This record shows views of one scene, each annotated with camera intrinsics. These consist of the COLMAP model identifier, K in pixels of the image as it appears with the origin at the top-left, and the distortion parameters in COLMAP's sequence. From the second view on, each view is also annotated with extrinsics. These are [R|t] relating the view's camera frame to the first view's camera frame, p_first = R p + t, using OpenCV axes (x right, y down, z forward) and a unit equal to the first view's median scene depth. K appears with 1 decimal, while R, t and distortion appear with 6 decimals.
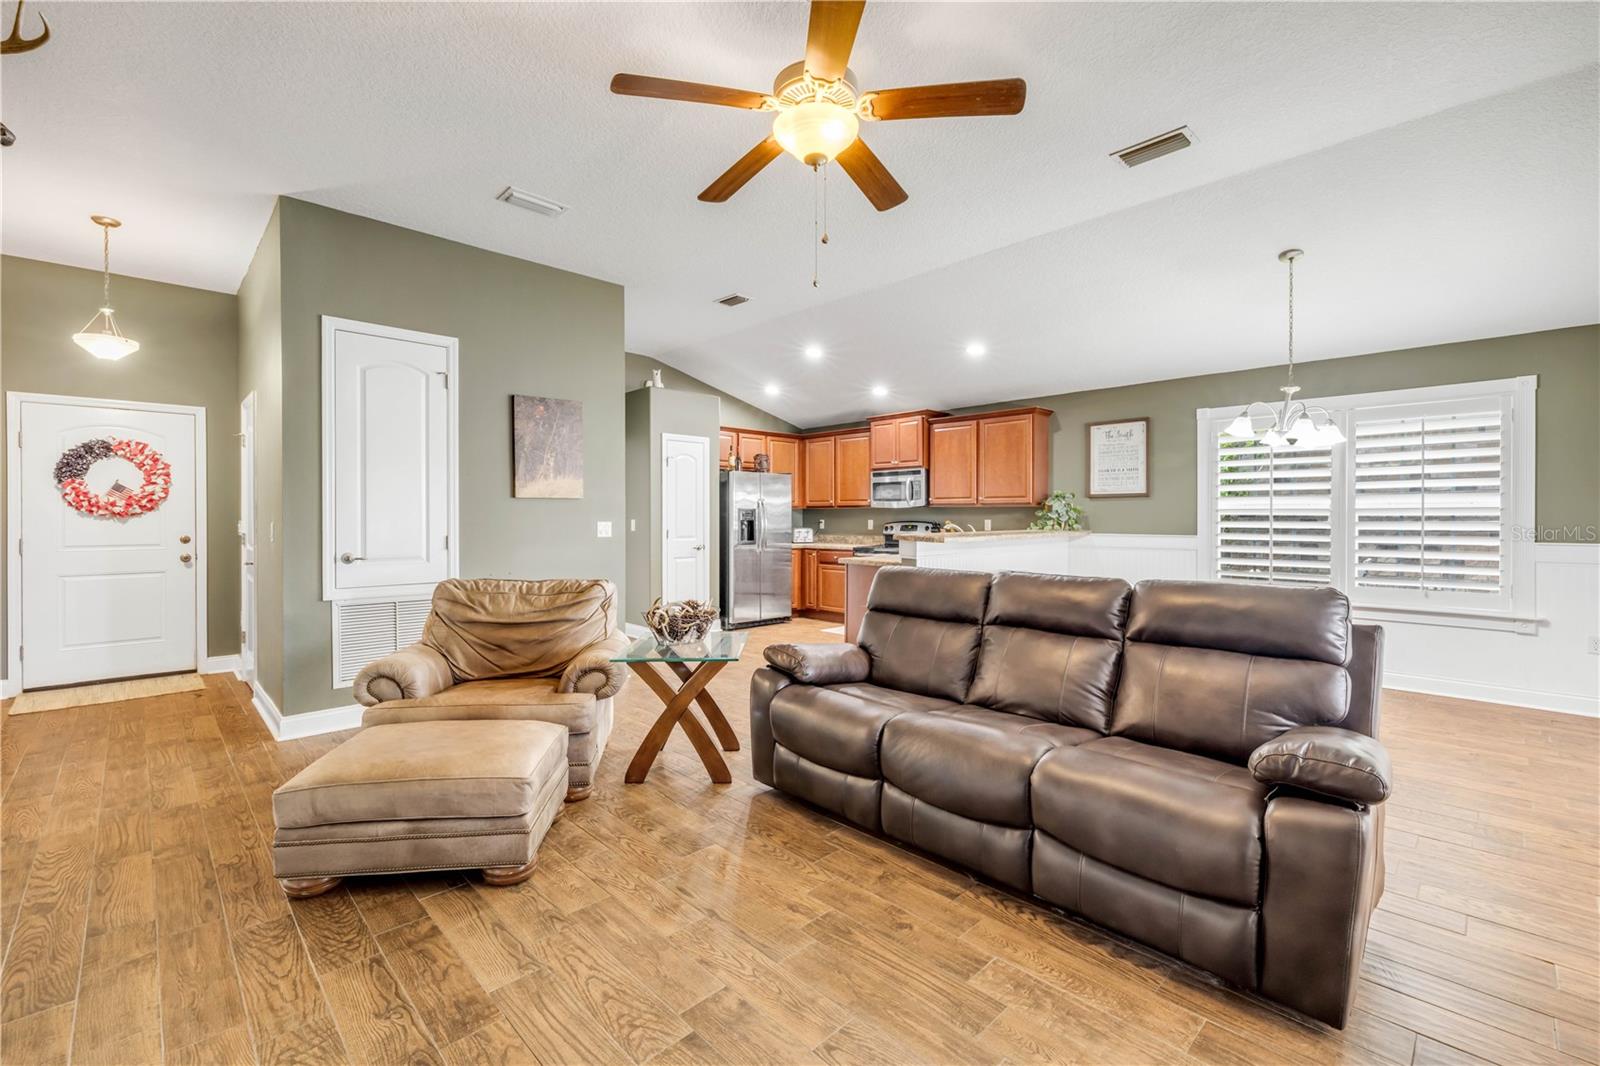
lens RADIAL K [[677.1, 0, 795.7], [0, 677.1, 516.3], [0, 0, 1]] dist [-0.000383, -0.000435]
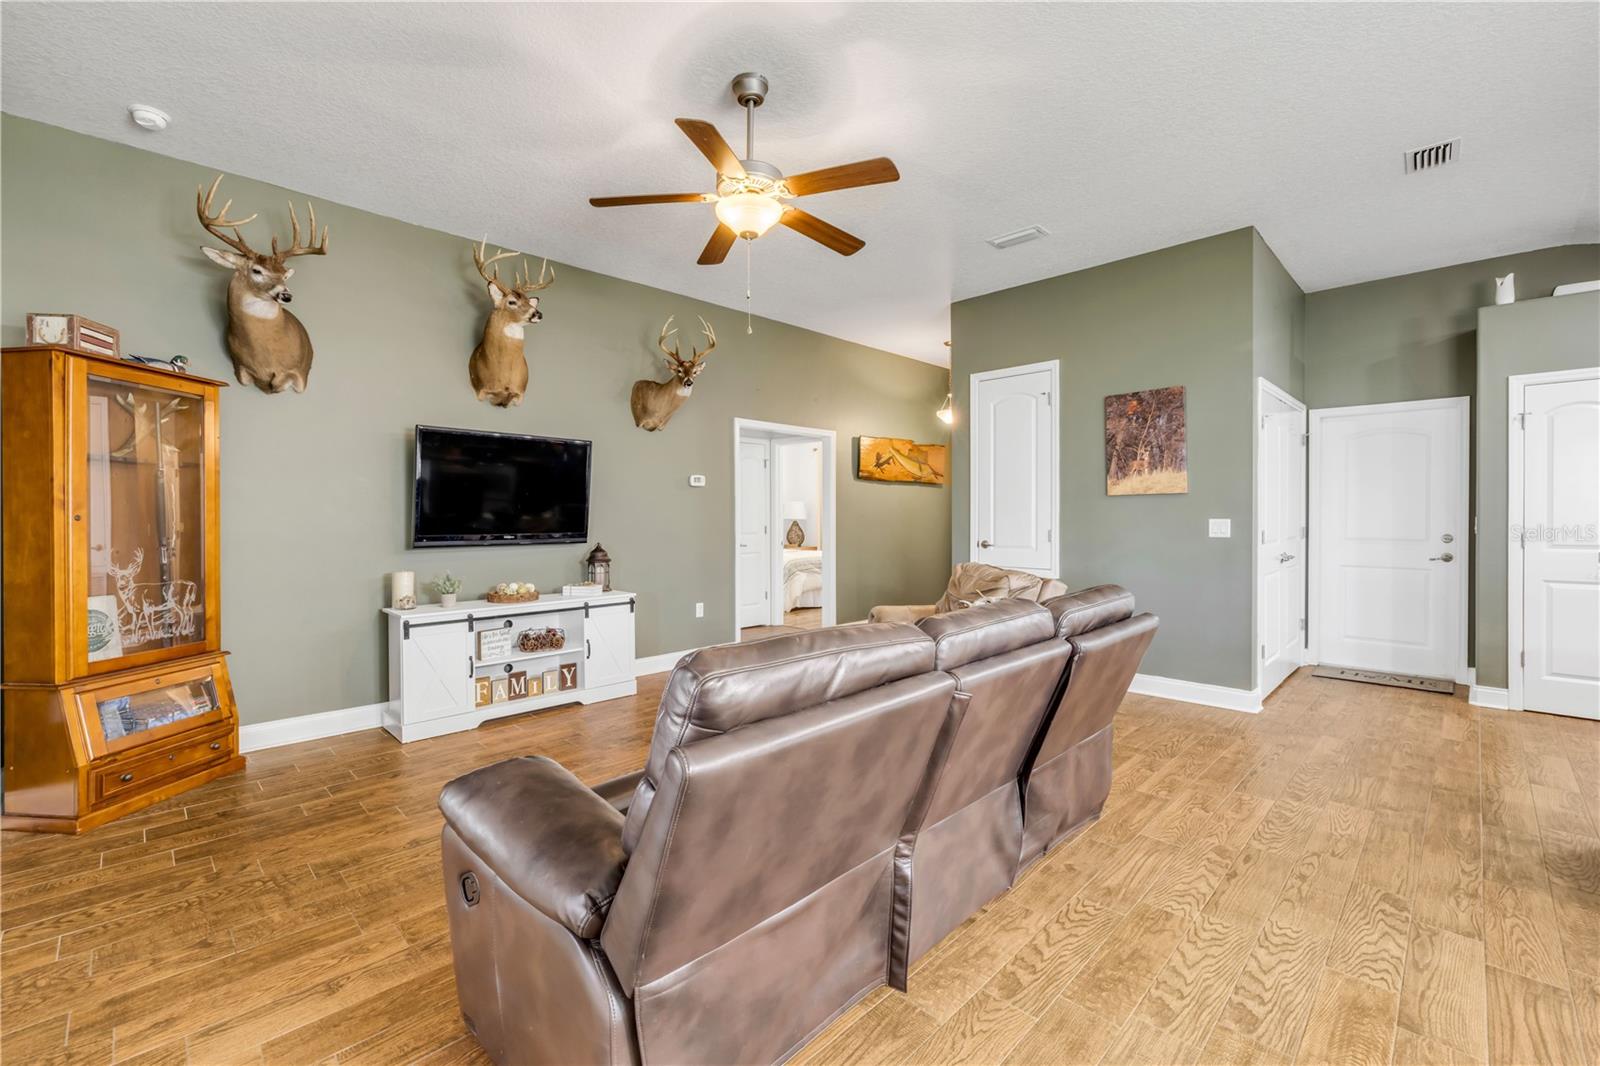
lens RADIAL K [[676.4, 0, 783.0], [0, 676.4, 518.0], [0, 0, 1]] dist [-0.000540, 0.000066]
pose [[-0.003226, 0.005601, -0.999979, 0.601103], [0.005110, 0.999971, 0.005584, -0.001402], [0.999982, -0.005092, -0.003255, 0.487319]]
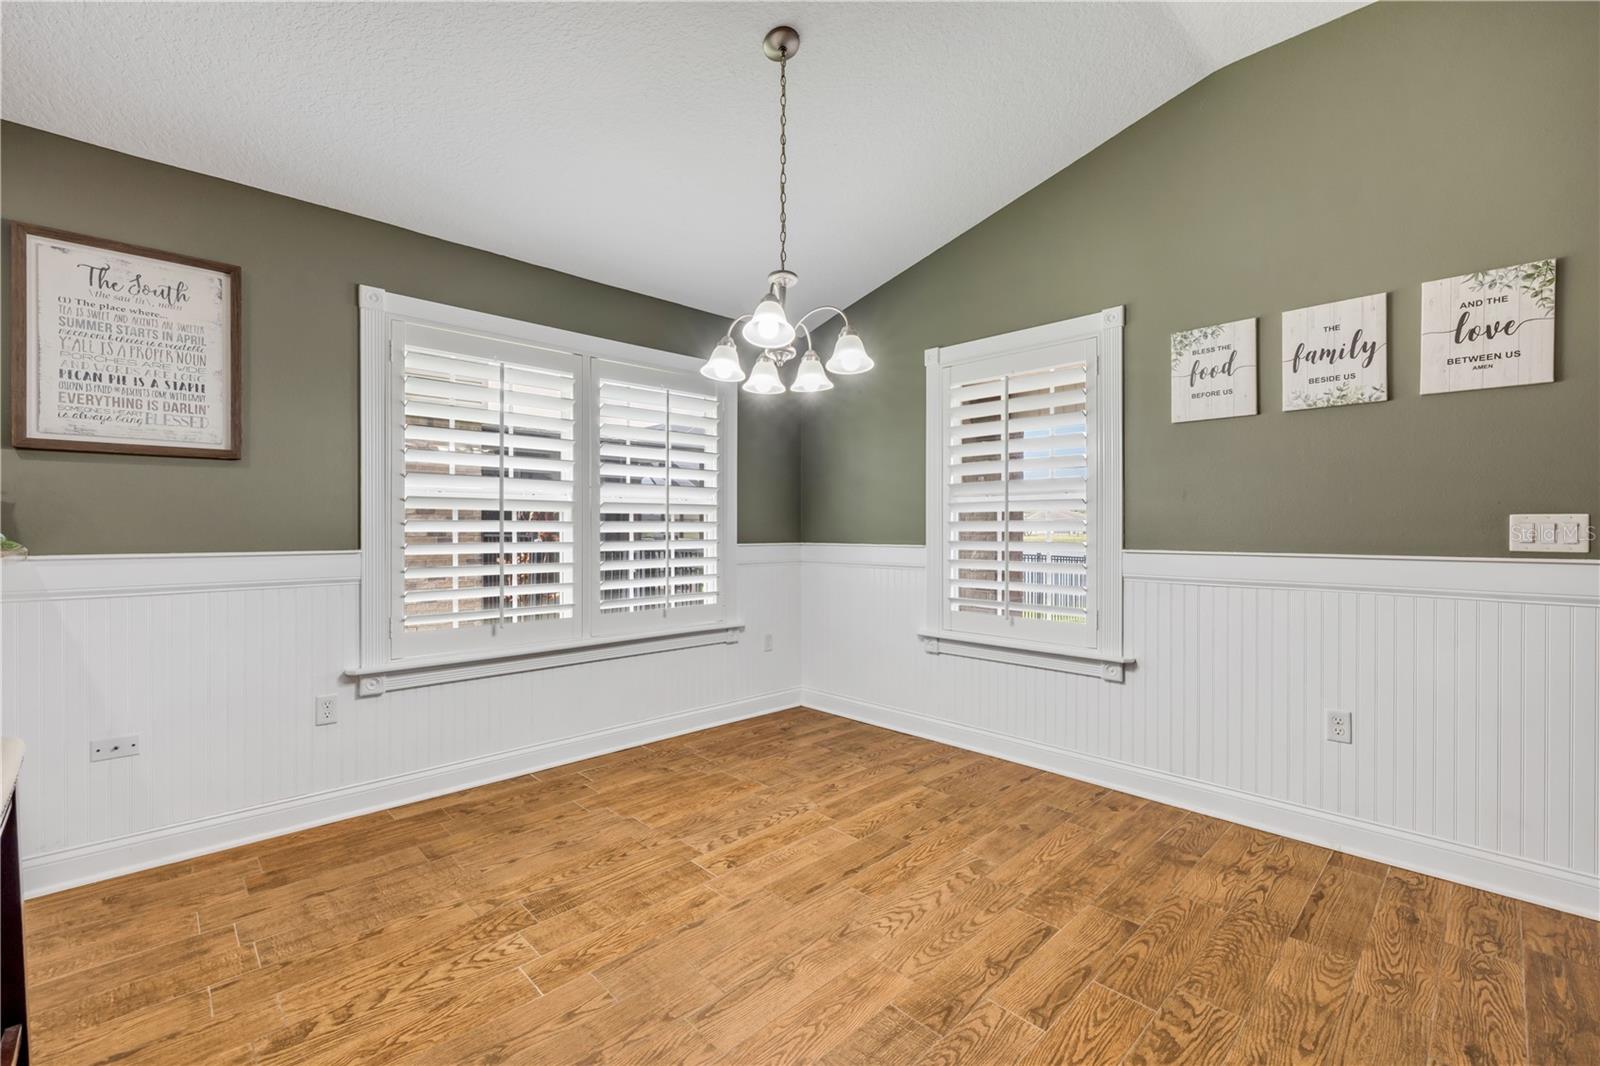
lens RADIAL K [[669.1, 0, 800.0], [0, 669.1, 533.0], [0, 0, 1]] dist [0.001789, 0.000345]
pose [[0.006089, -0.008514, 0.999945, 0.146283], [-0.003103, 0.999959, 0.008533, 0.013479], [-0.999977, -0.003155, 0.006062, 0.838213]]
